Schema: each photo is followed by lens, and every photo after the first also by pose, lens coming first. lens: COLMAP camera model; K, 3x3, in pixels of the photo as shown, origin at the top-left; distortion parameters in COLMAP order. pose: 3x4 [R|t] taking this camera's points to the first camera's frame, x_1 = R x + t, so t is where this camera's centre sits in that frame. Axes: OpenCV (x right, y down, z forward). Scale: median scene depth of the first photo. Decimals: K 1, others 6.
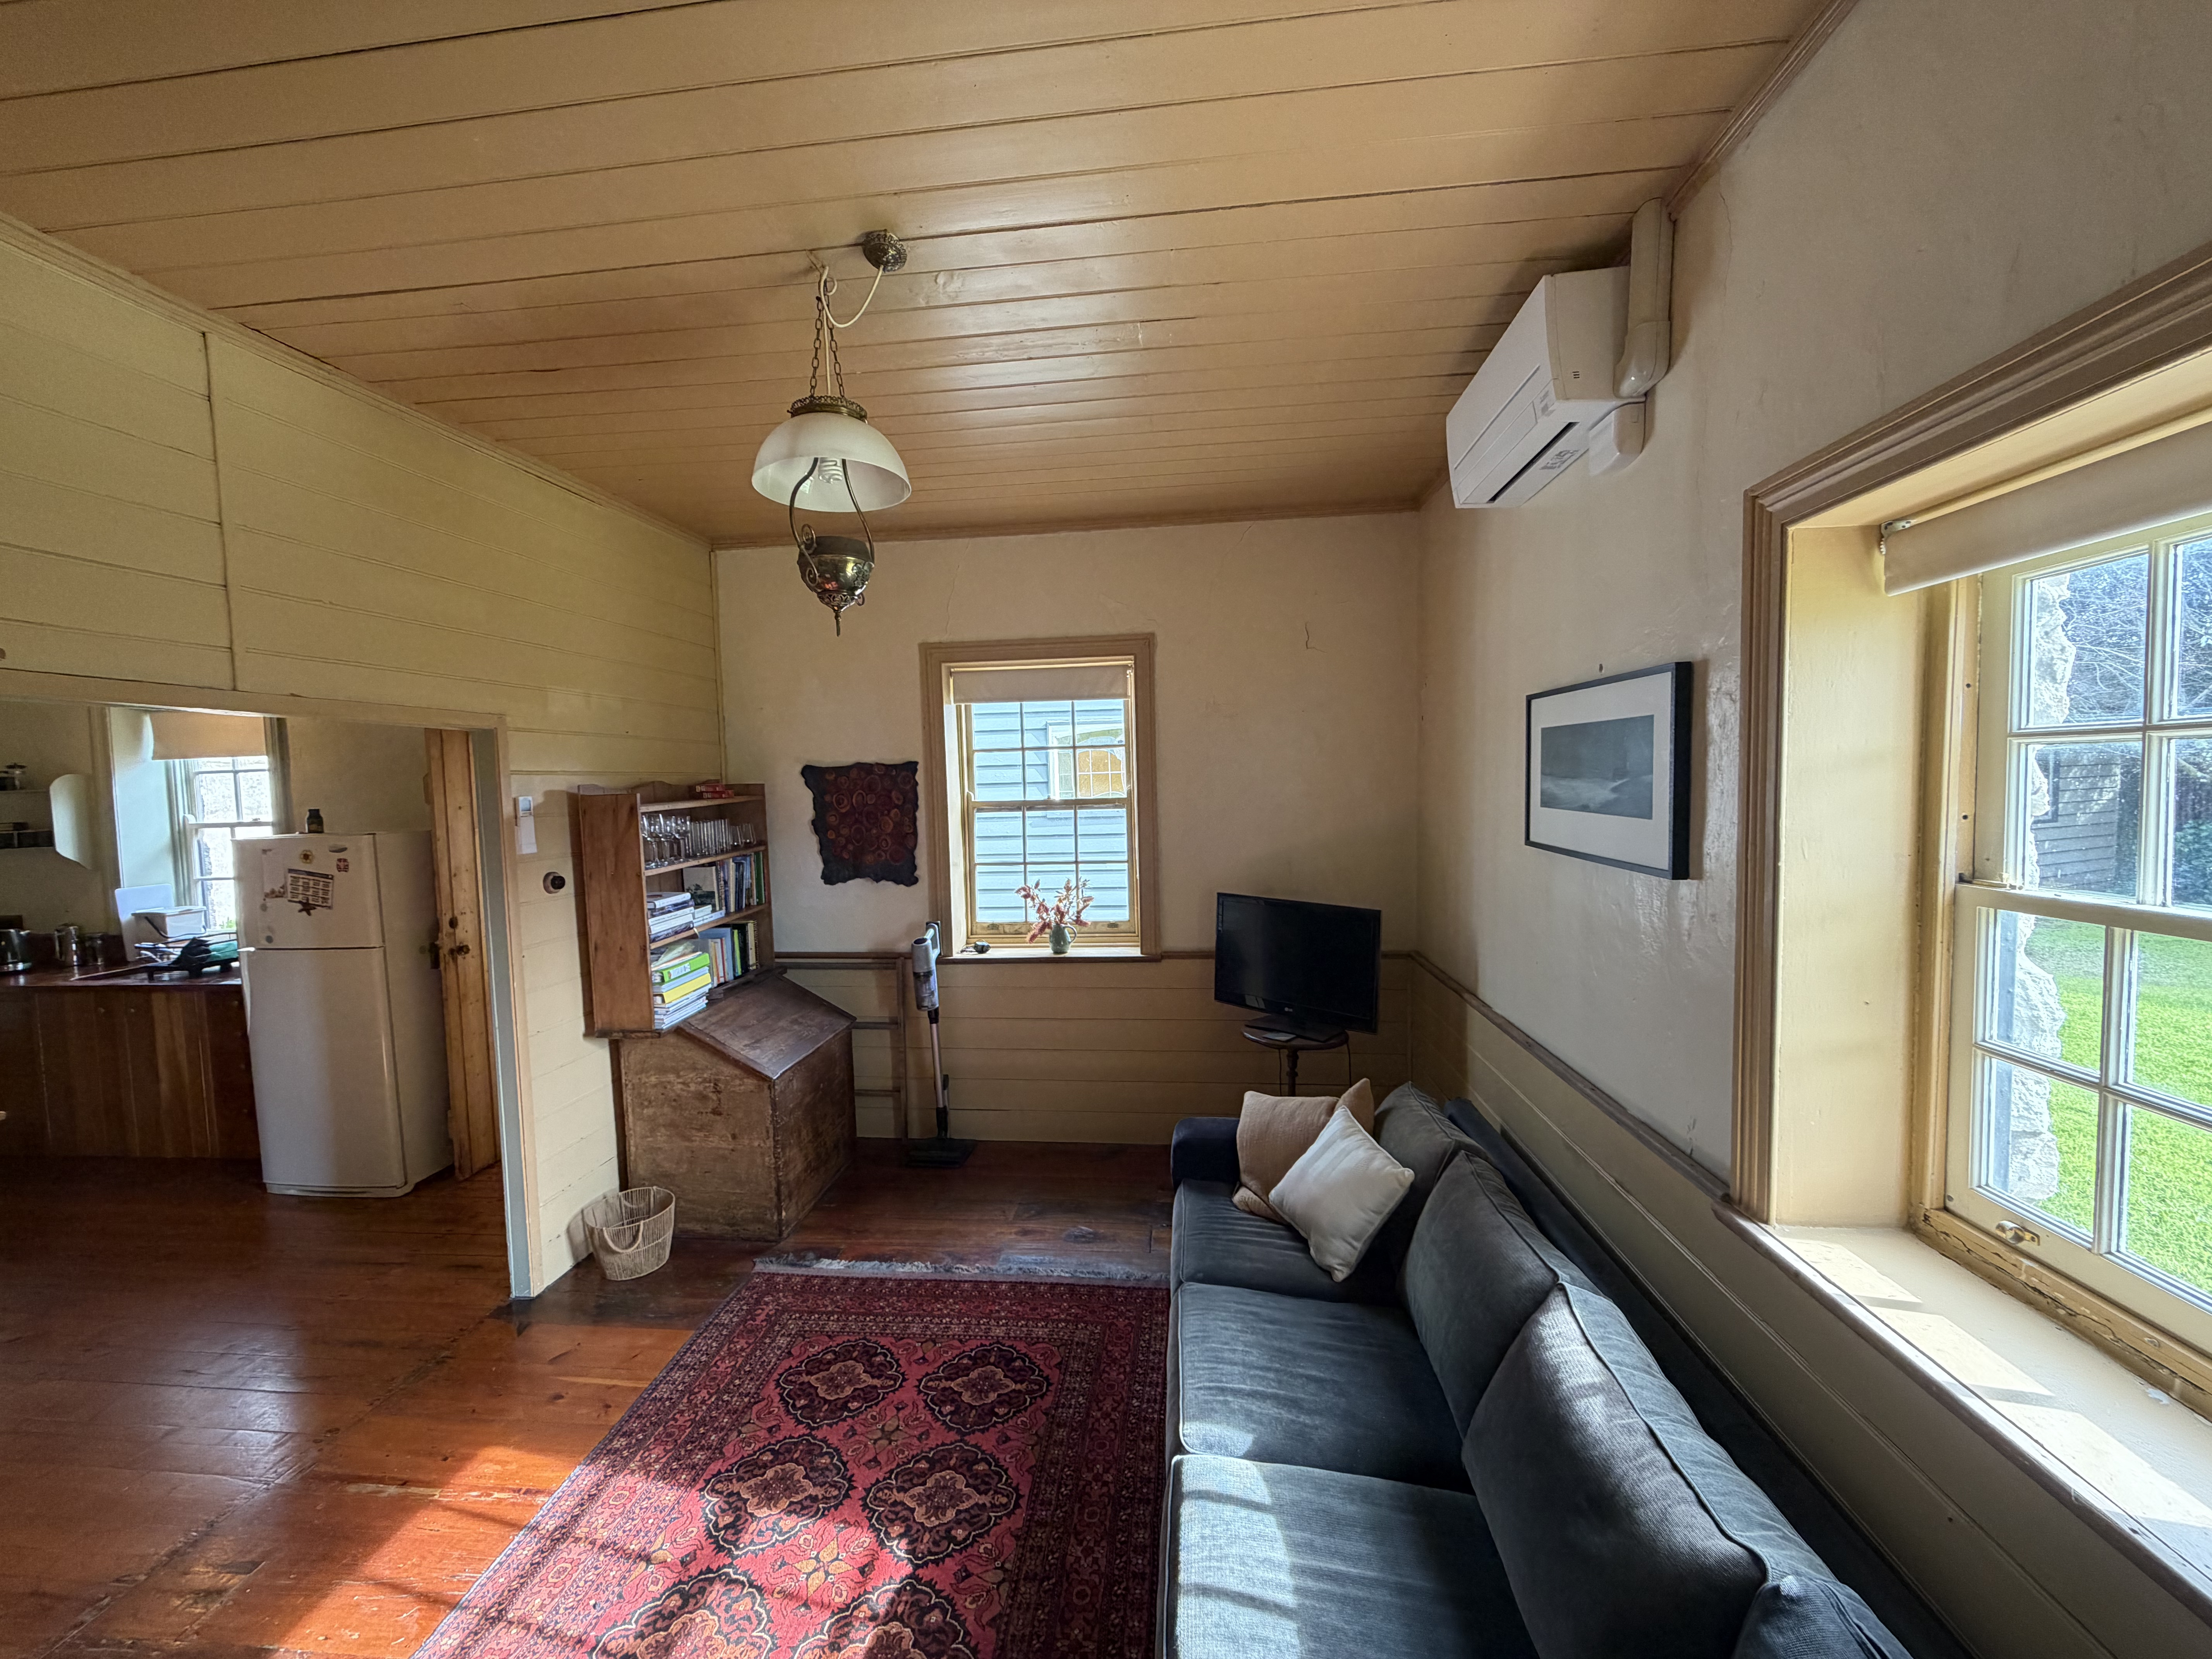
lens RADIAL K [[872.2, 0, 1093.3], [0, 872.2, 830.0], [0, 0, 1]] dist [-0.000227, 0.000197]
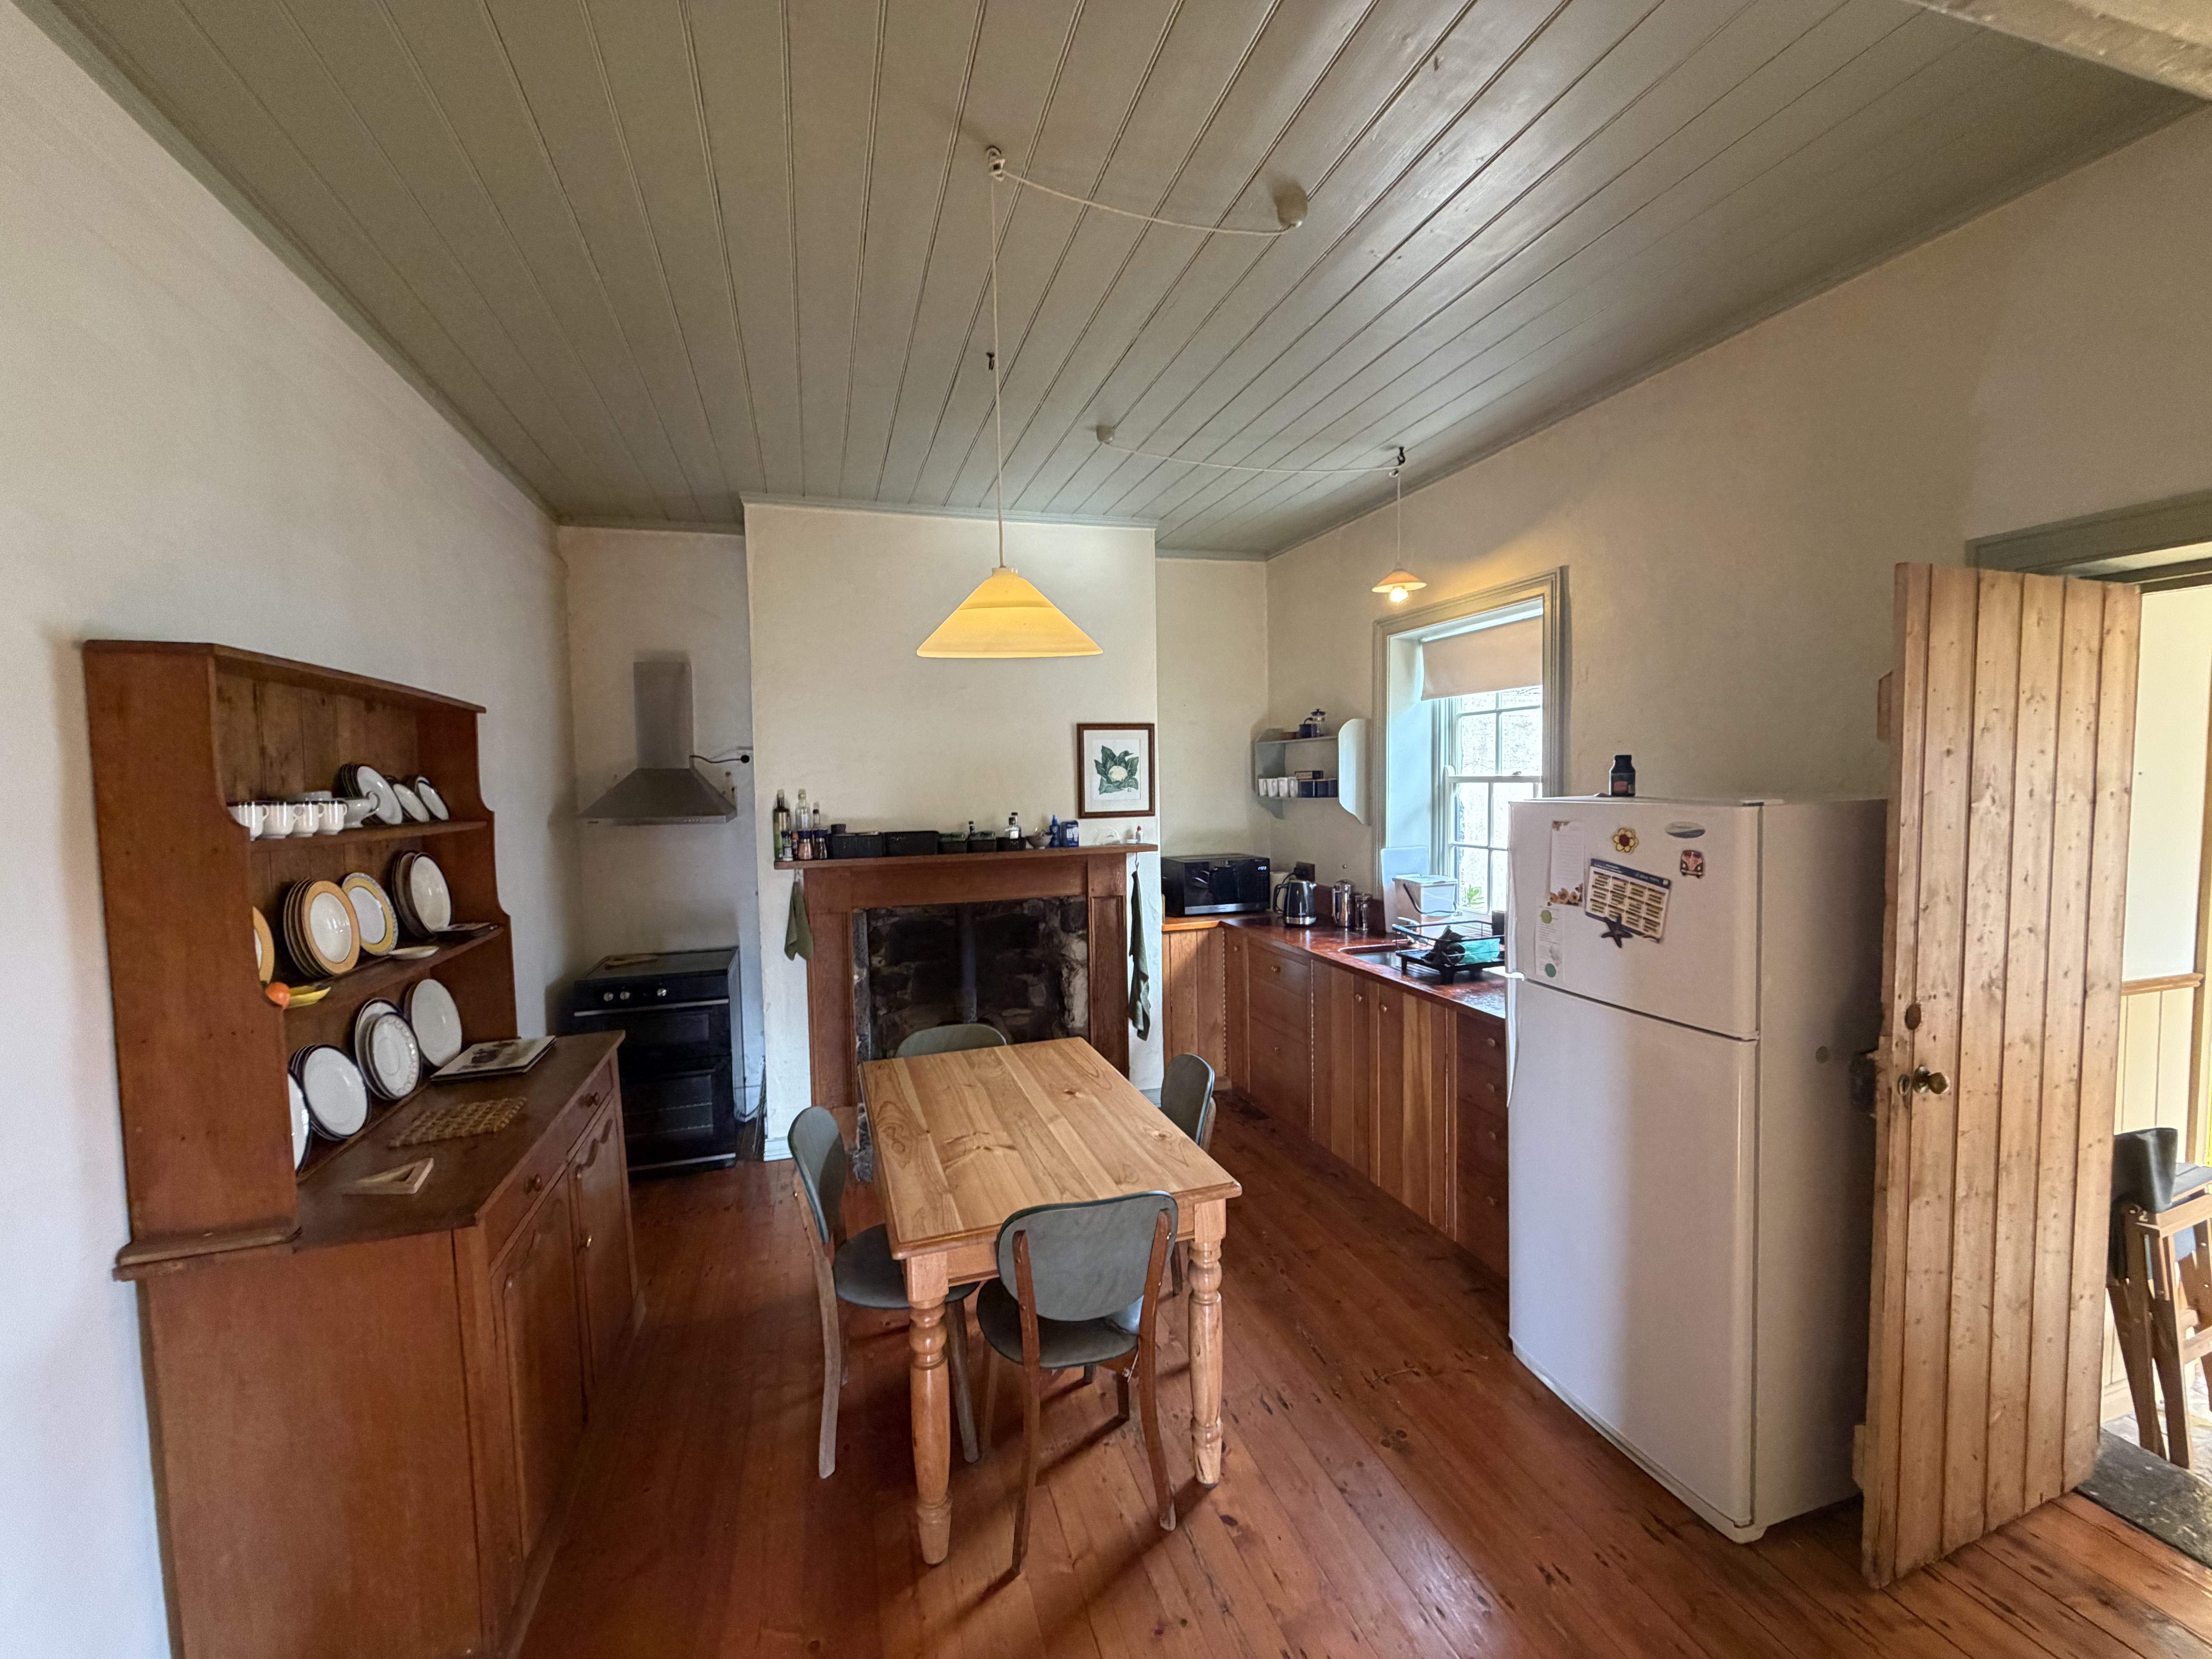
lens RADIAL K [[872.2, 0, 1093.9], [0, 872.2, 825.2], [0, 0, 1]] dist [-0.000227, 0.000197]
pose [[0.389307, 0.072559, -0.918246, -0.472020], [-0.040997, 0.997270, 0.061423, 0.001770], [0.920195, 0.013733, 0.391219, 0.428759]]
